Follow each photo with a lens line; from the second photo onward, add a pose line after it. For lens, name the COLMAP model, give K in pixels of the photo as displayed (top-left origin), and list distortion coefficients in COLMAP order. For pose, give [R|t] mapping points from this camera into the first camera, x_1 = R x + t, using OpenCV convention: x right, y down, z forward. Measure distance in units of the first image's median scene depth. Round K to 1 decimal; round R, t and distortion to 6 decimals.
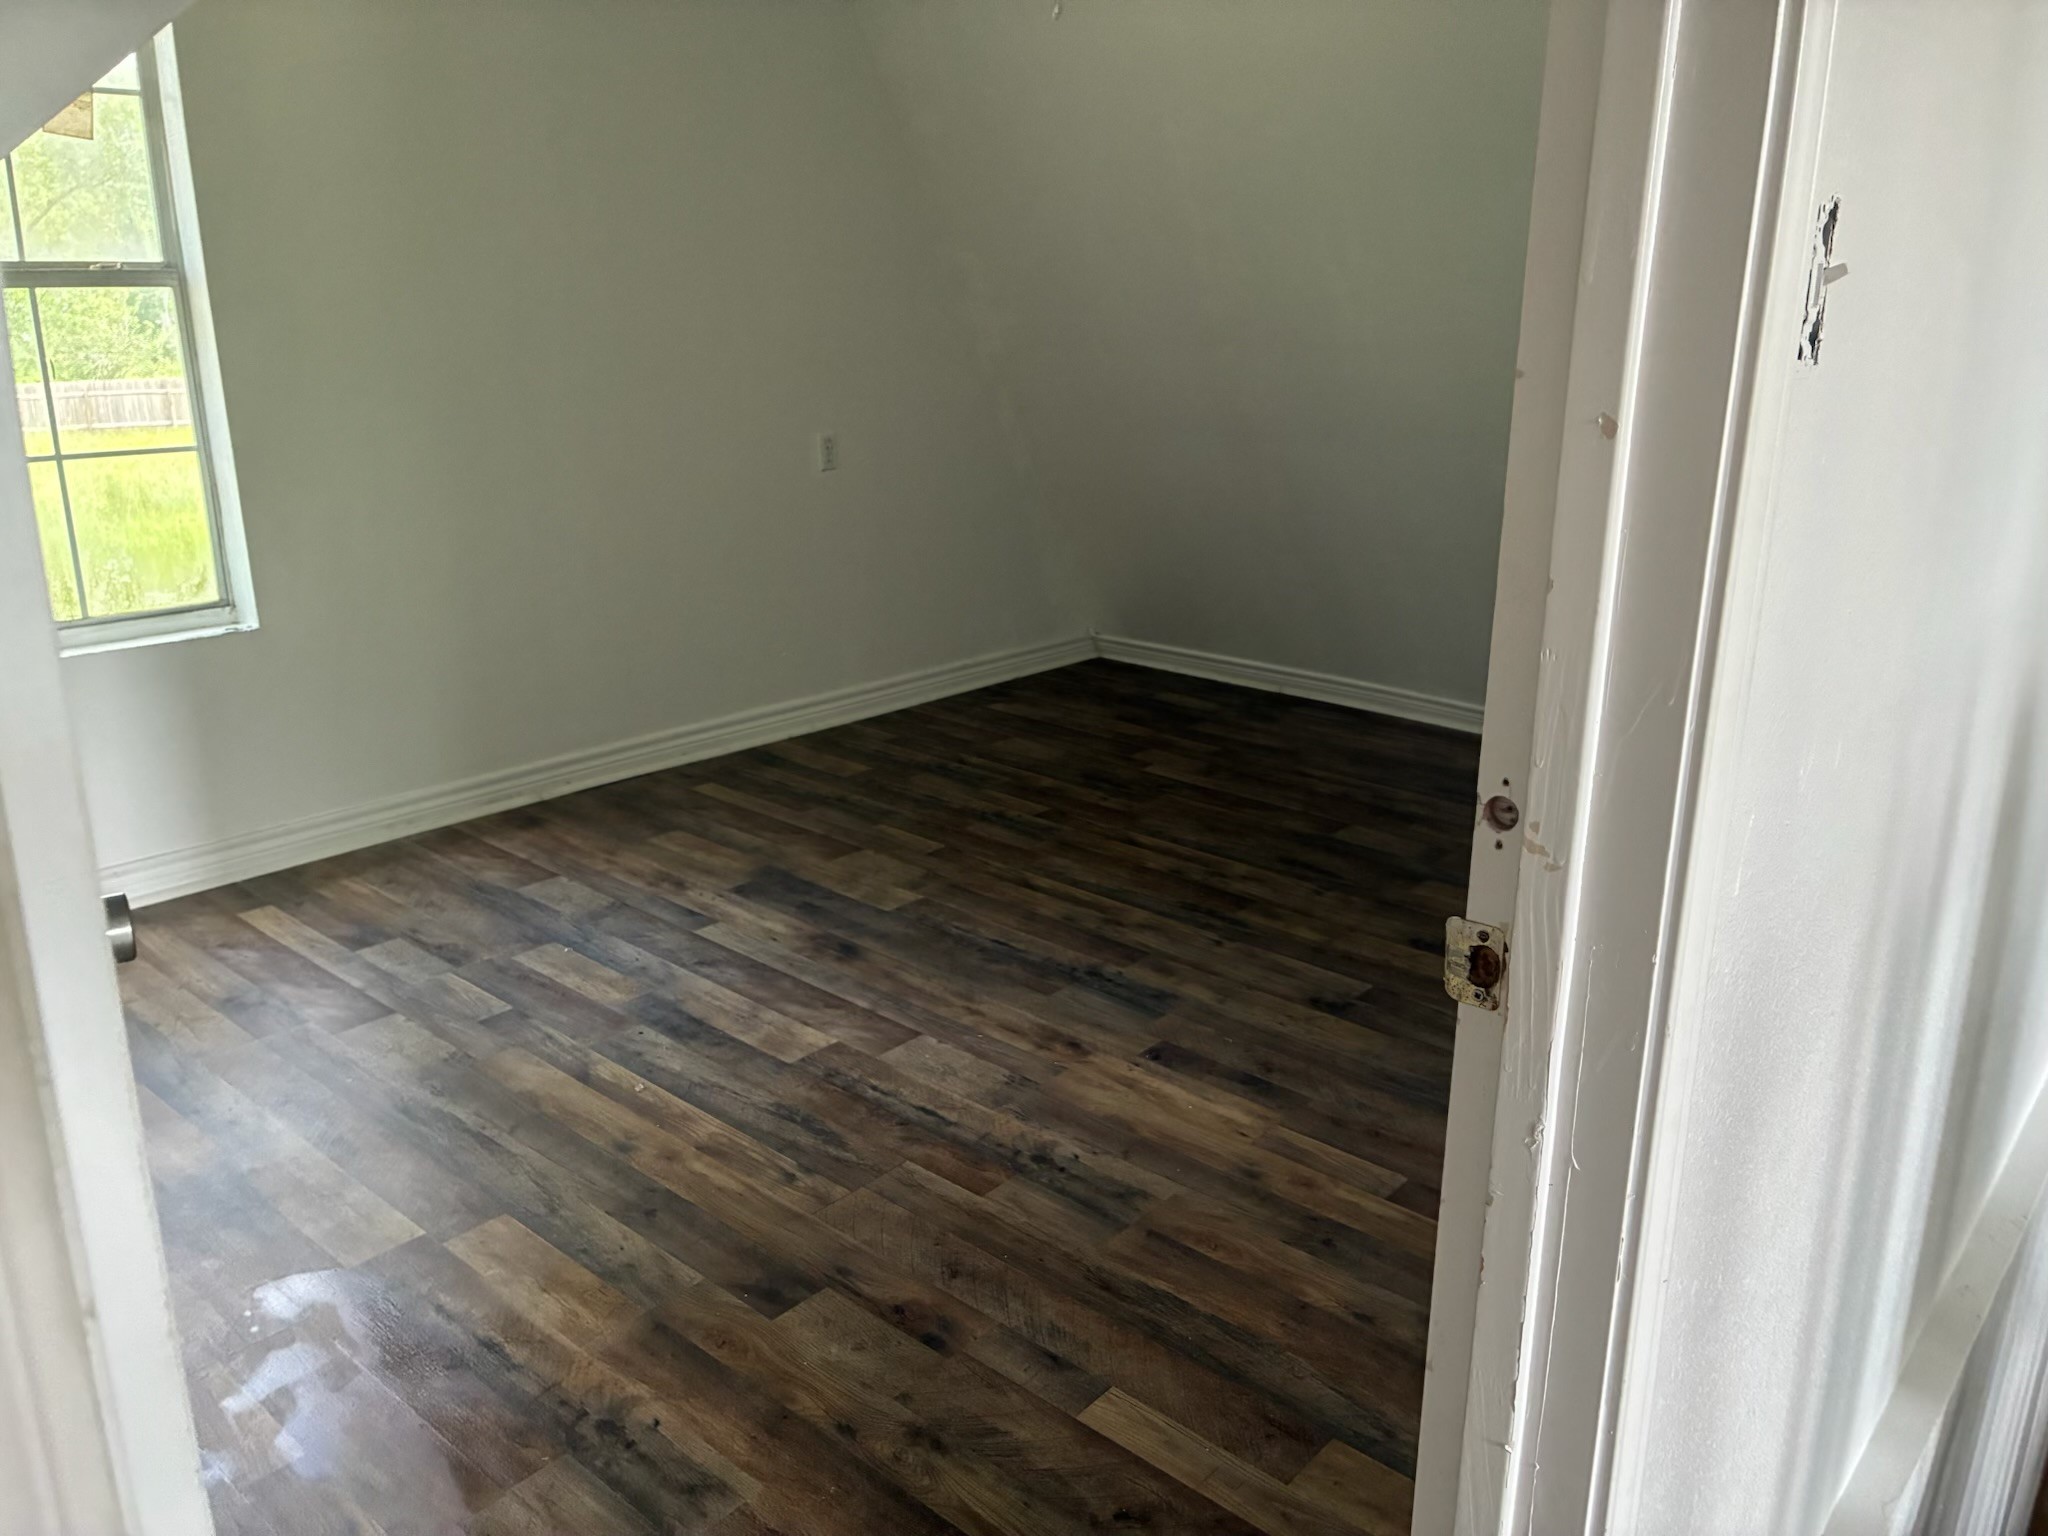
lens RADIAL K [[1530.9, 0, 1036.3], [0, 1530.9, 758.0], [0, 0, 1]] dist [0.058956, -0.067811]
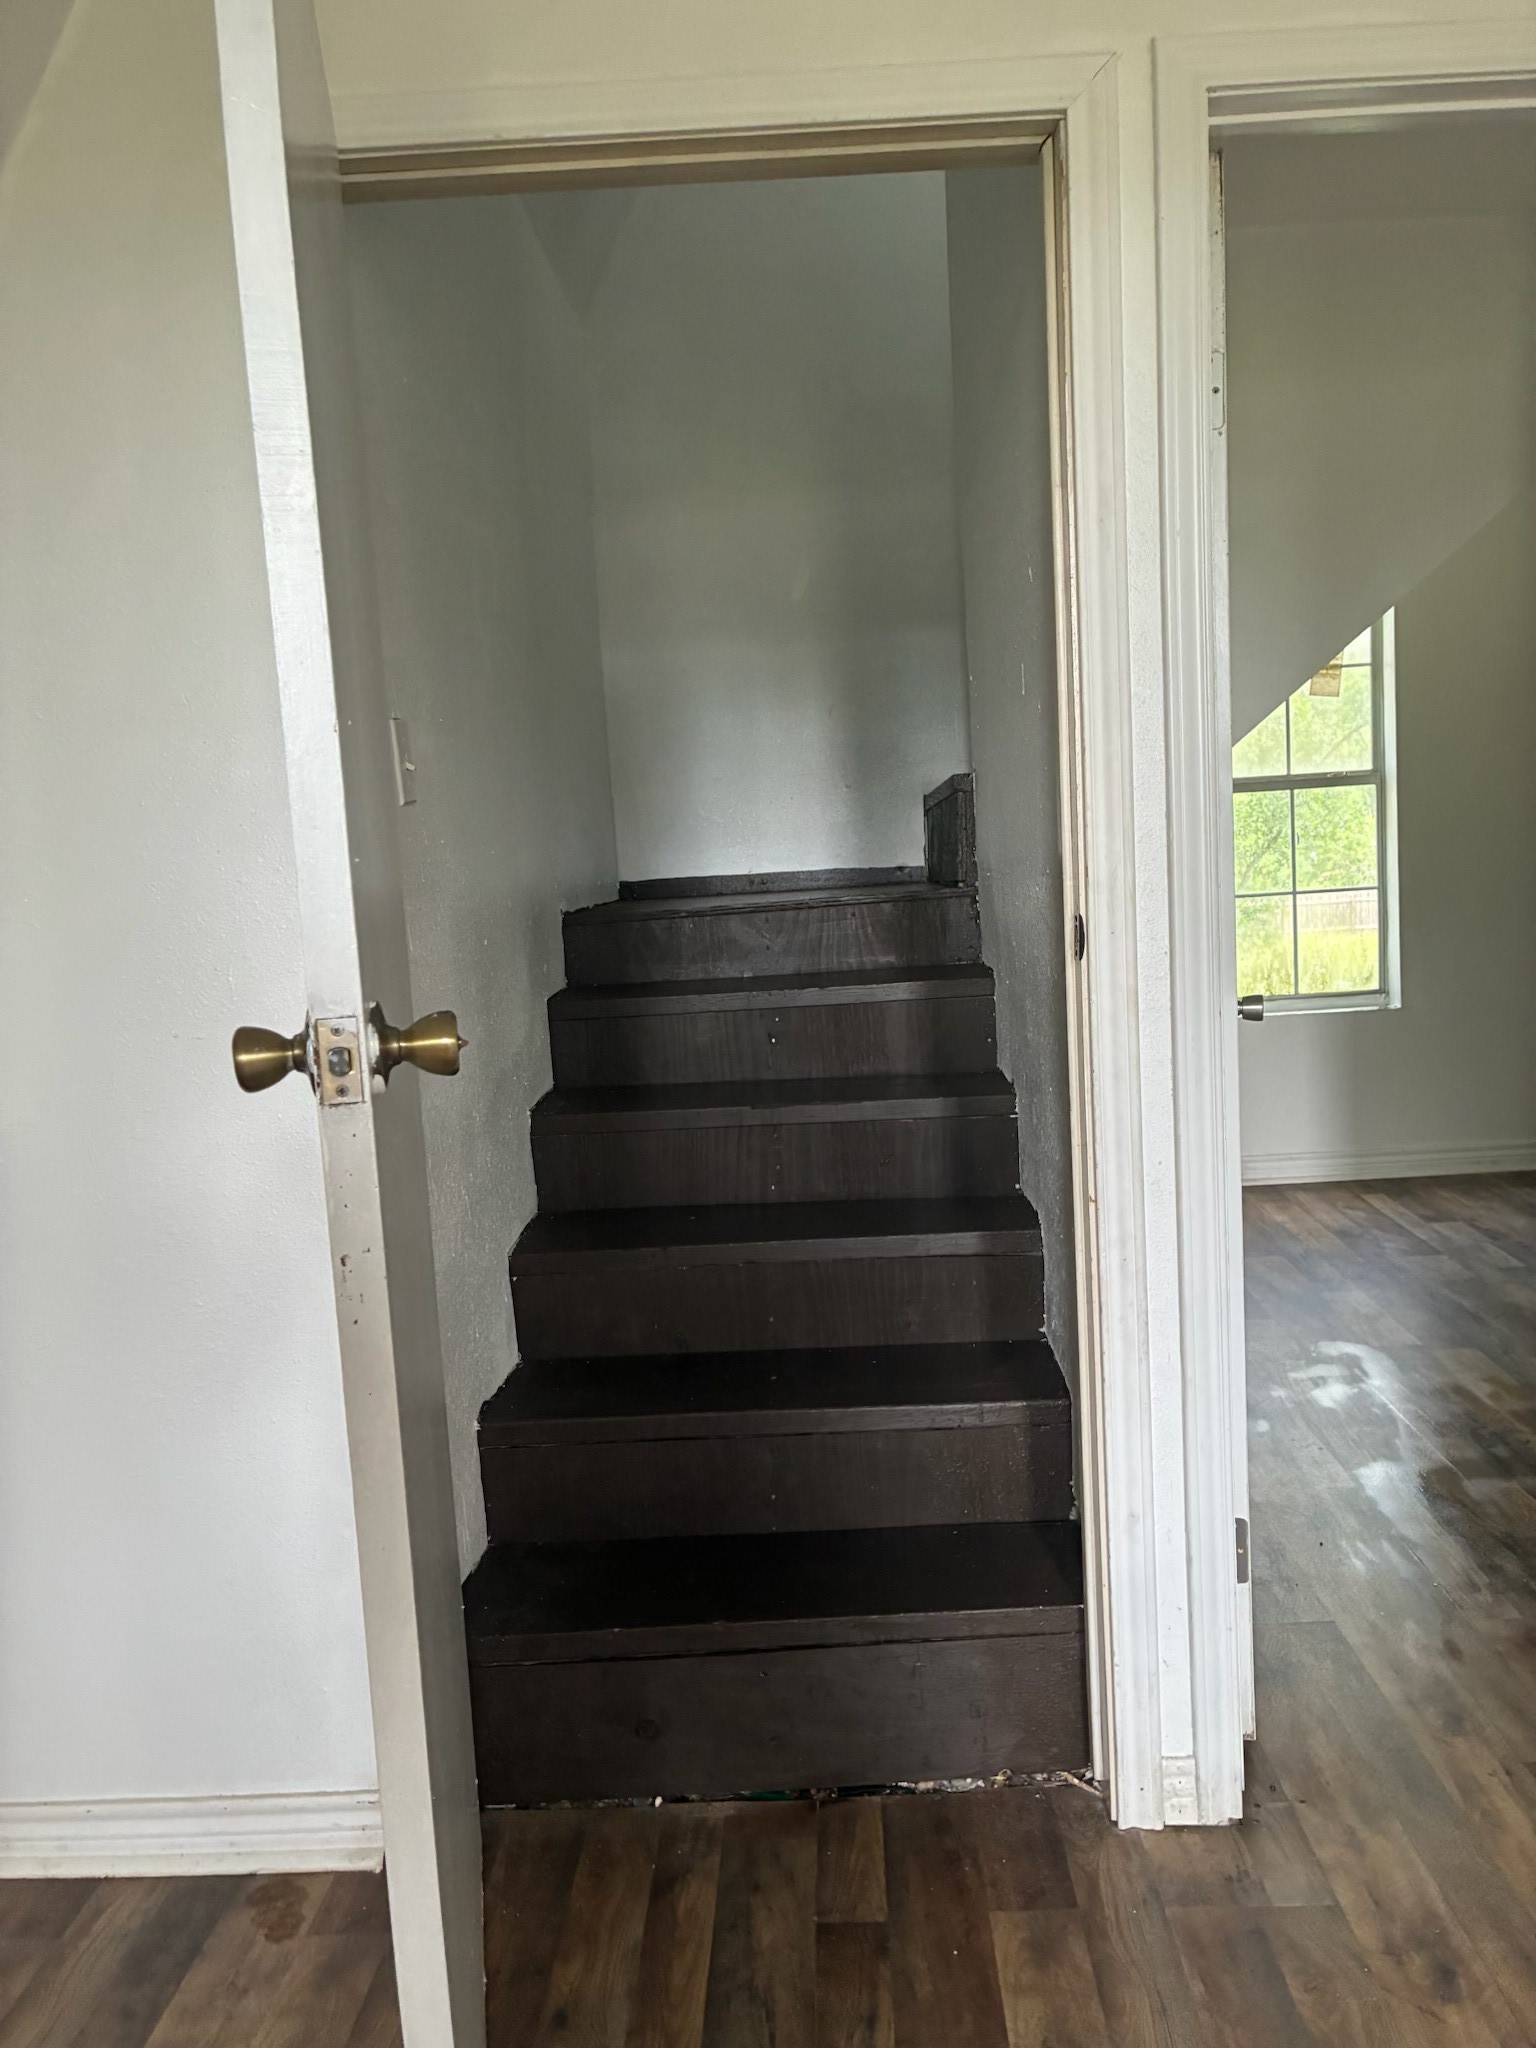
lens RADIAL K [[1530.9, 0, 780.4], [0, 1530.9, 1029.3], [0, 0, 1]] dist [0.058956, -0.067811]
pose [[0.626900, 0.049491, -0.777526, 0.293173], [-0.162290, 0.984384, -0.068191, 0.144851], [0.762010, 0.168934, 0.625142, -0.393490]]
